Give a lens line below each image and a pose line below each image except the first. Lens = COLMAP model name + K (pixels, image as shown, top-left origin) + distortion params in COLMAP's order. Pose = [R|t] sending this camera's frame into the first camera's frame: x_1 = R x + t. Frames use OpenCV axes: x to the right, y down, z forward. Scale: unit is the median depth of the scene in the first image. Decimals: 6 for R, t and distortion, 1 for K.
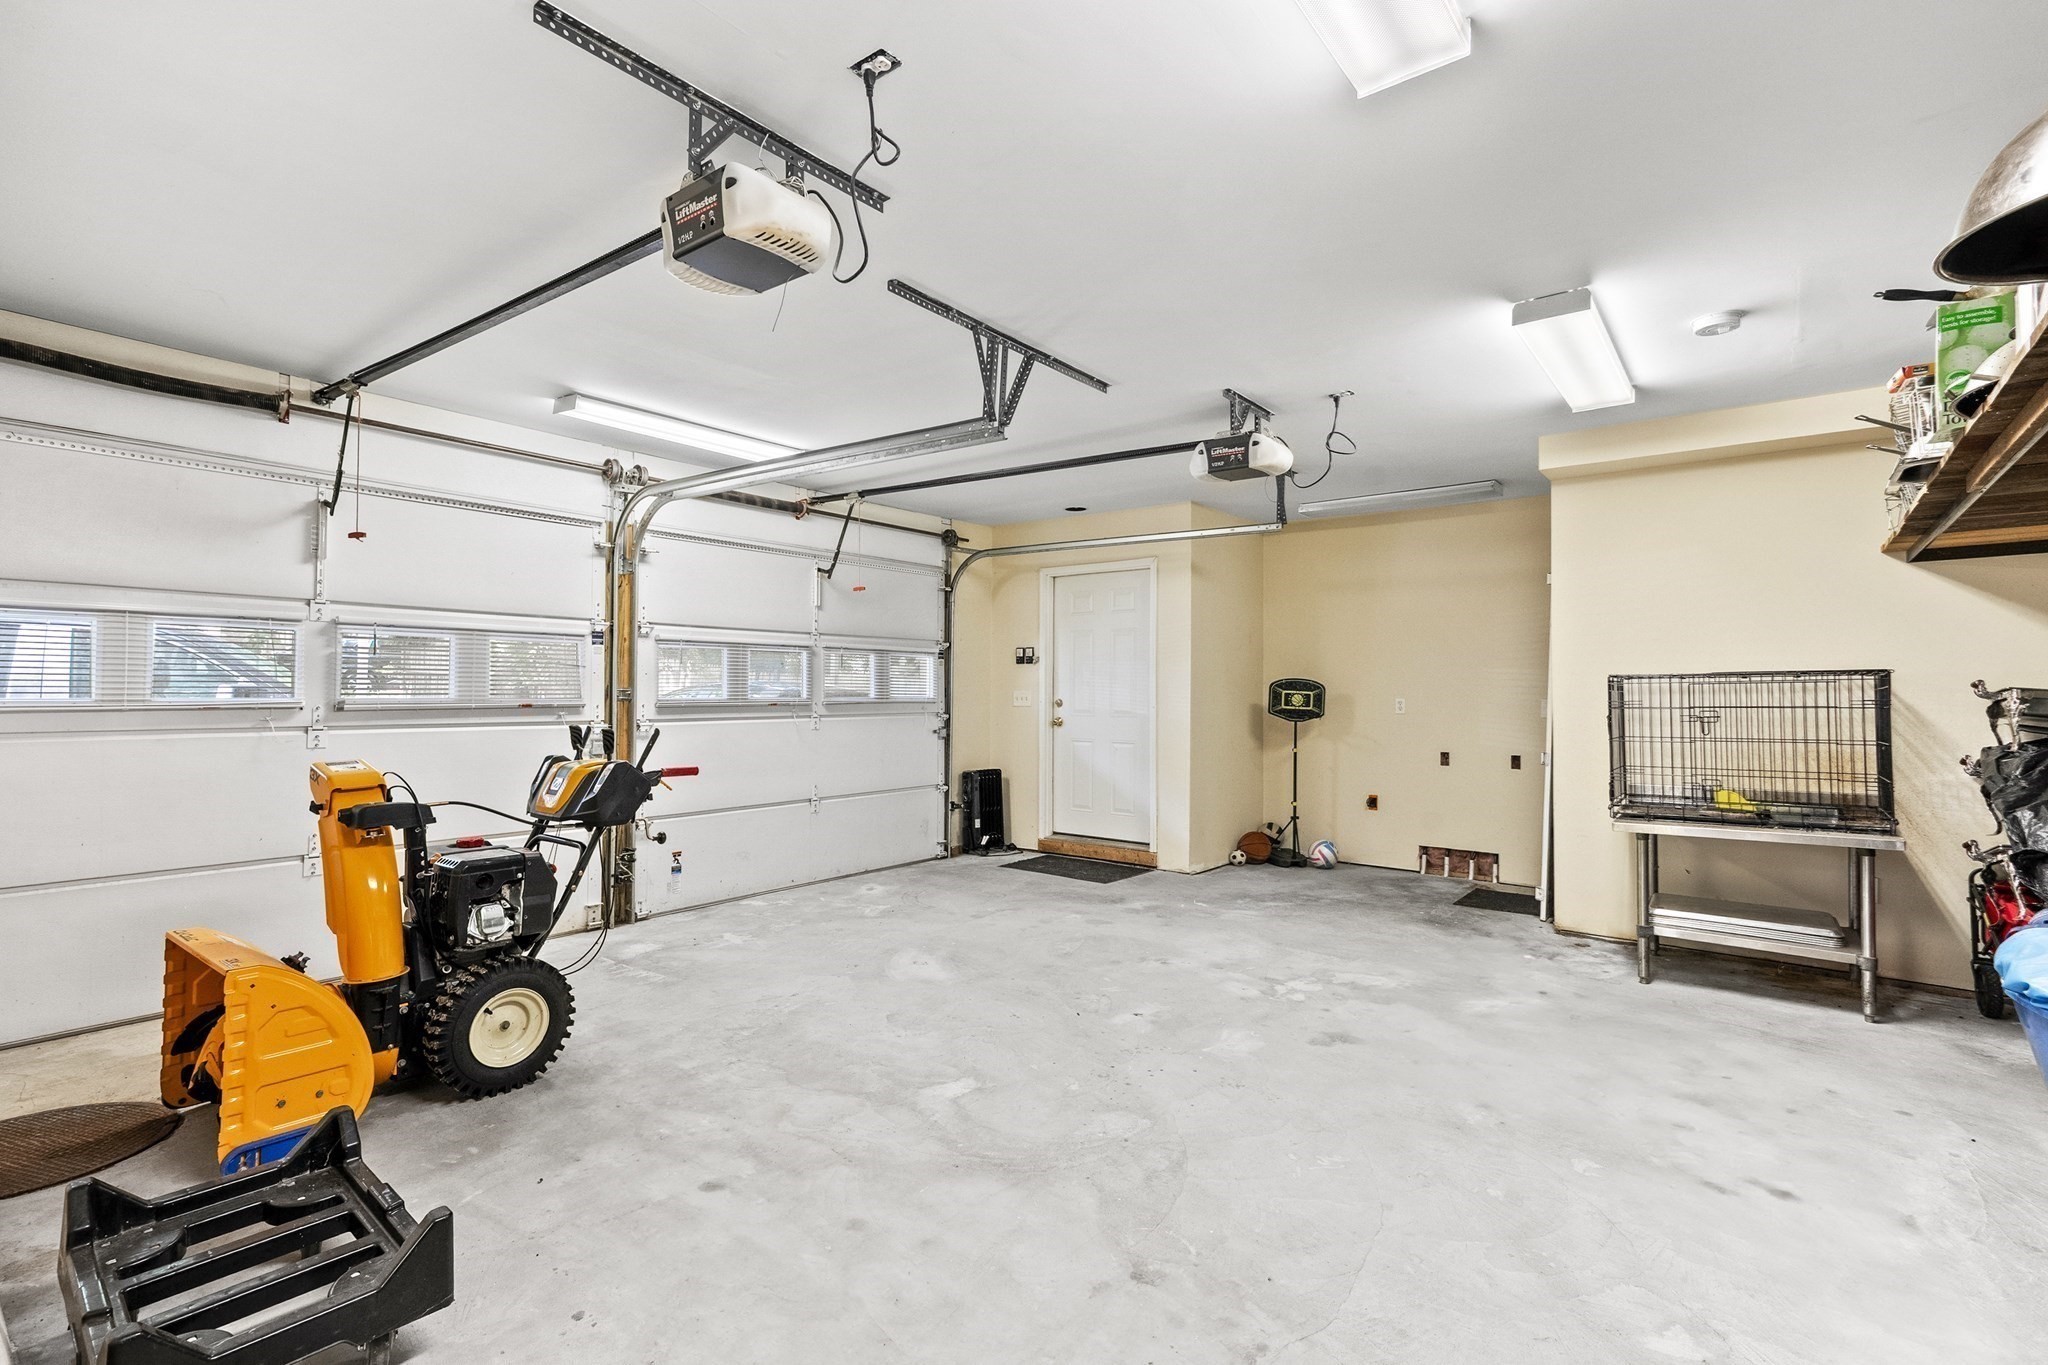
lens RADIAL K [[934.3, 0, 1025.3], [0, 934.3, 685.2], [0, 0, 1]] dist [0.020771, 0.000110]
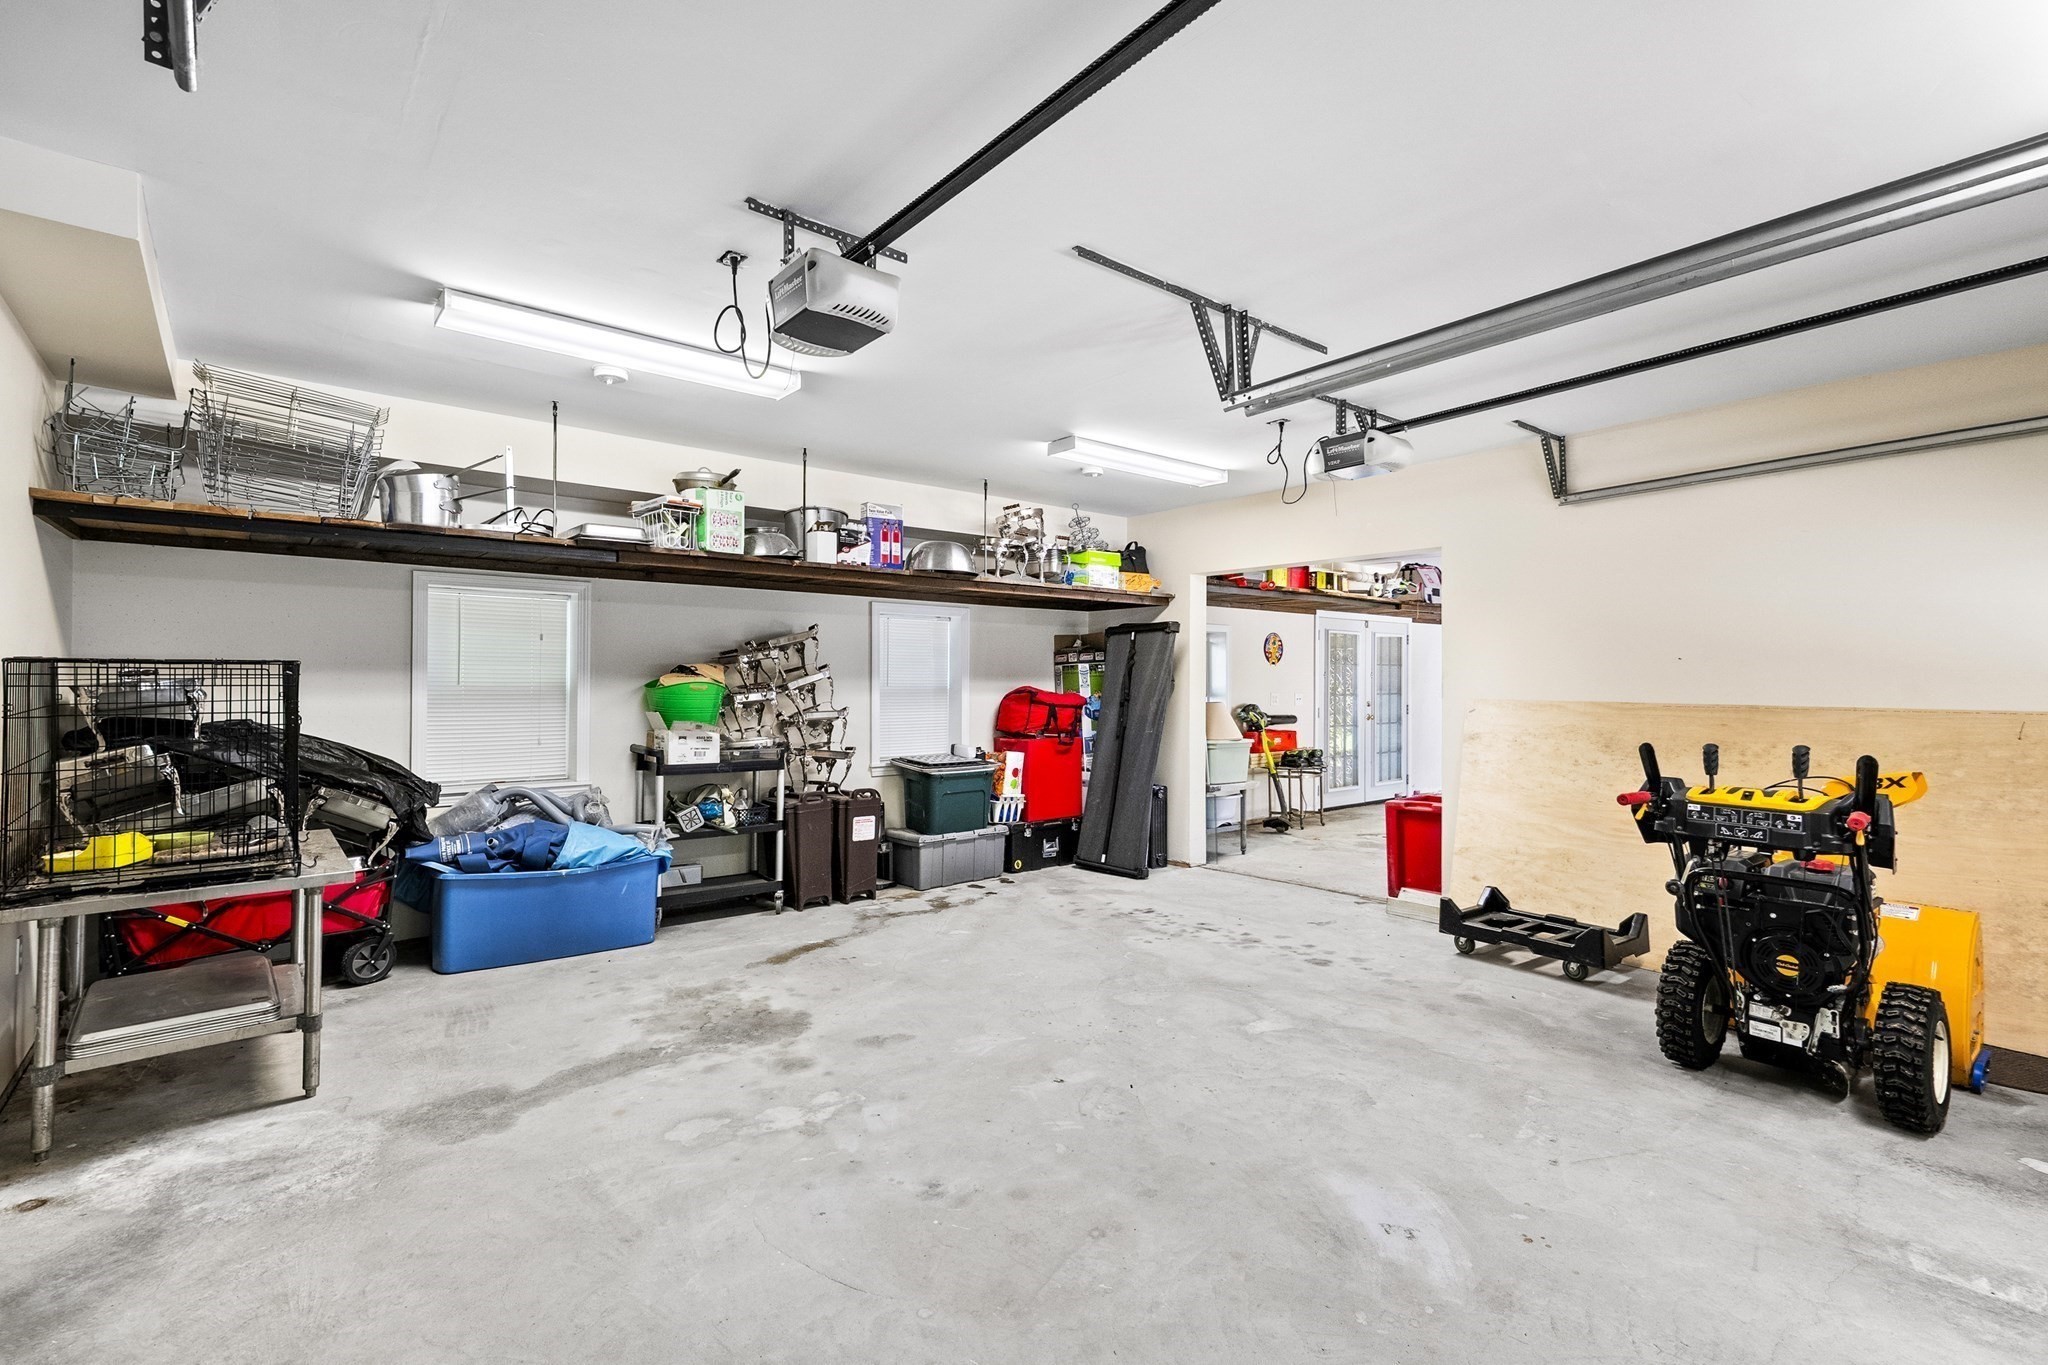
lens RADIAL K [[934.3, 0, 1025.3], [0, 934.3, 685.2], [0, 0, 1]] dist [0.020771, 0.000110]
pose [[-0.977331, -0.009525, 0.211502, -0.023907], [-0.009584, 0.999954, 0.000744, -0.000208], [-0.211499, -0.001300, -0.977377, 1.888650]]
